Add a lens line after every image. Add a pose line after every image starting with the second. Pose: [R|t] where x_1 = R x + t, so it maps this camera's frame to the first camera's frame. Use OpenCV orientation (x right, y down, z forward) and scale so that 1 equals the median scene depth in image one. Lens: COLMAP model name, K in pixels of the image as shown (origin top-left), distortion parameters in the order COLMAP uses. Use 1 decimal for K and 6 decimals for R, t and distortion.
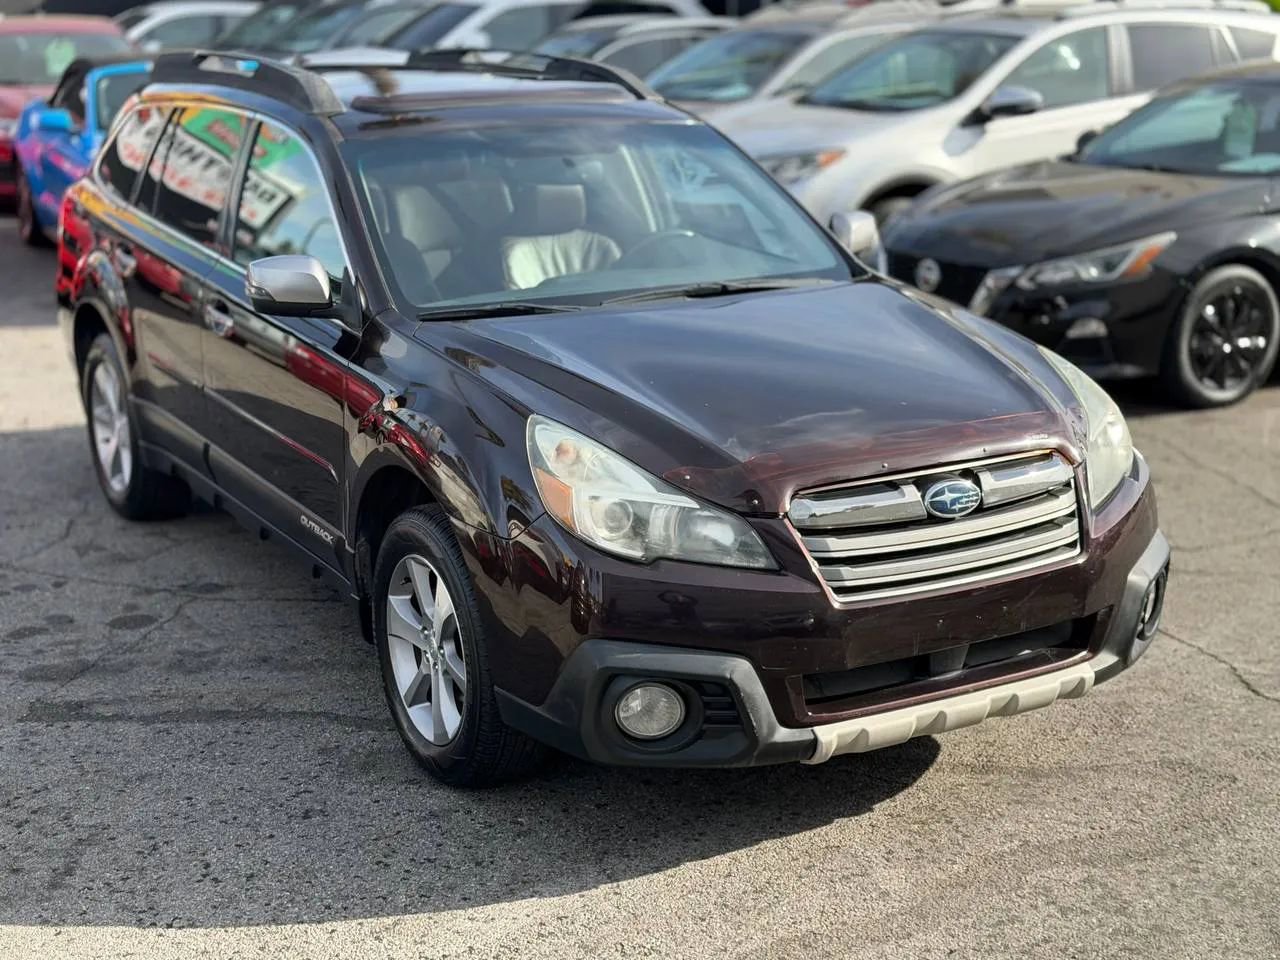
lens RADIAL K [[1820.2, 0, 630.5], [0, 1820.2, 469.5], [0, 0, 1]] dist [0.223404, 0.000000]
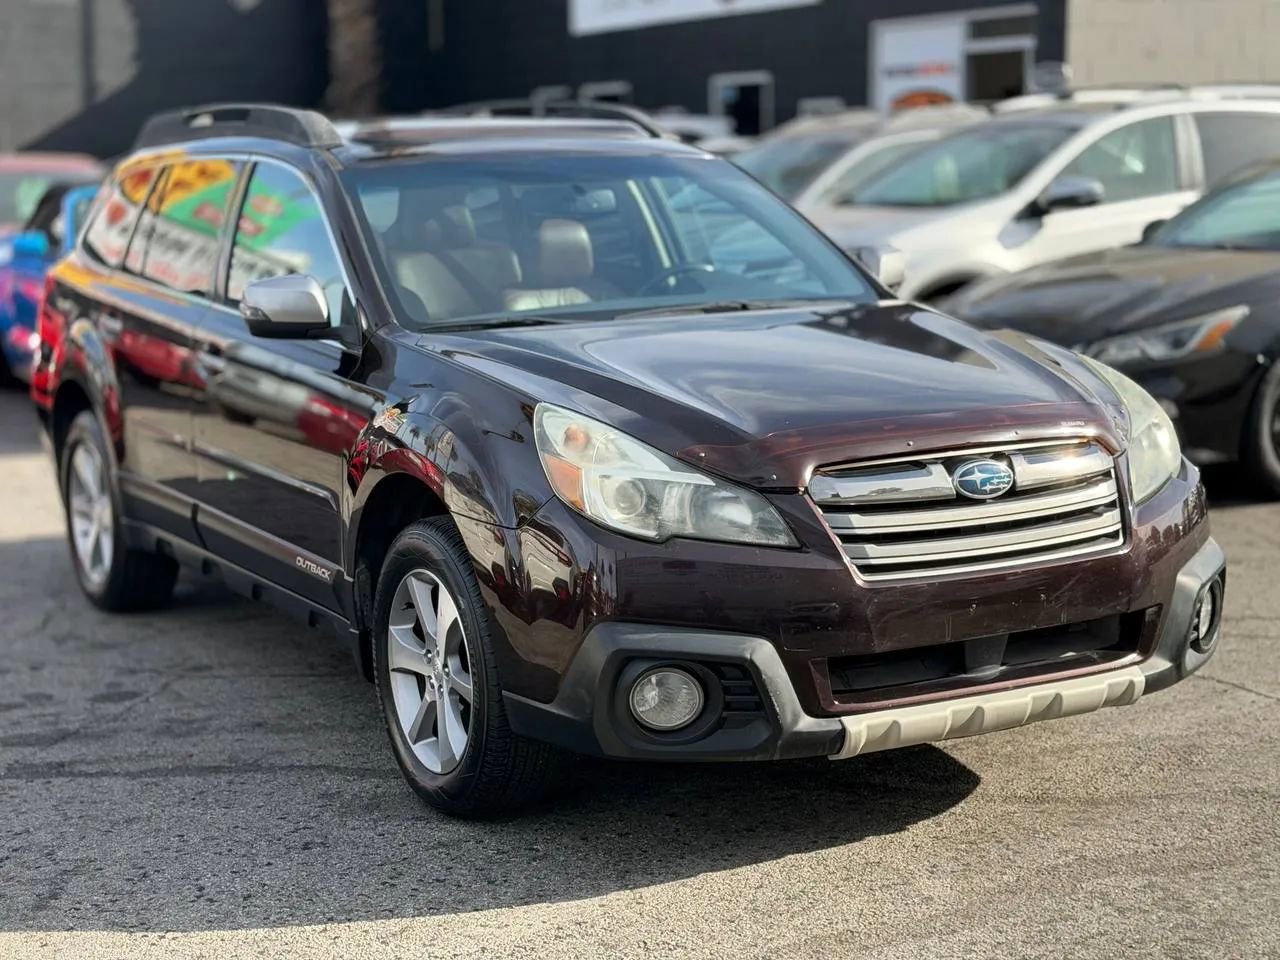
lens RADIAL K [[2117.7, 0, 643.7], [0, 2117.7, 489.9], [0, 0, 1]] dist [0.267493, 0.000000]
pose [[0.999681, -0.021639, -0.013009, 0.012884], [0.020128, 0.994081, -0.106764, 0.124074], [0.015242, 0.106468, 0.994199, -0.093743]]
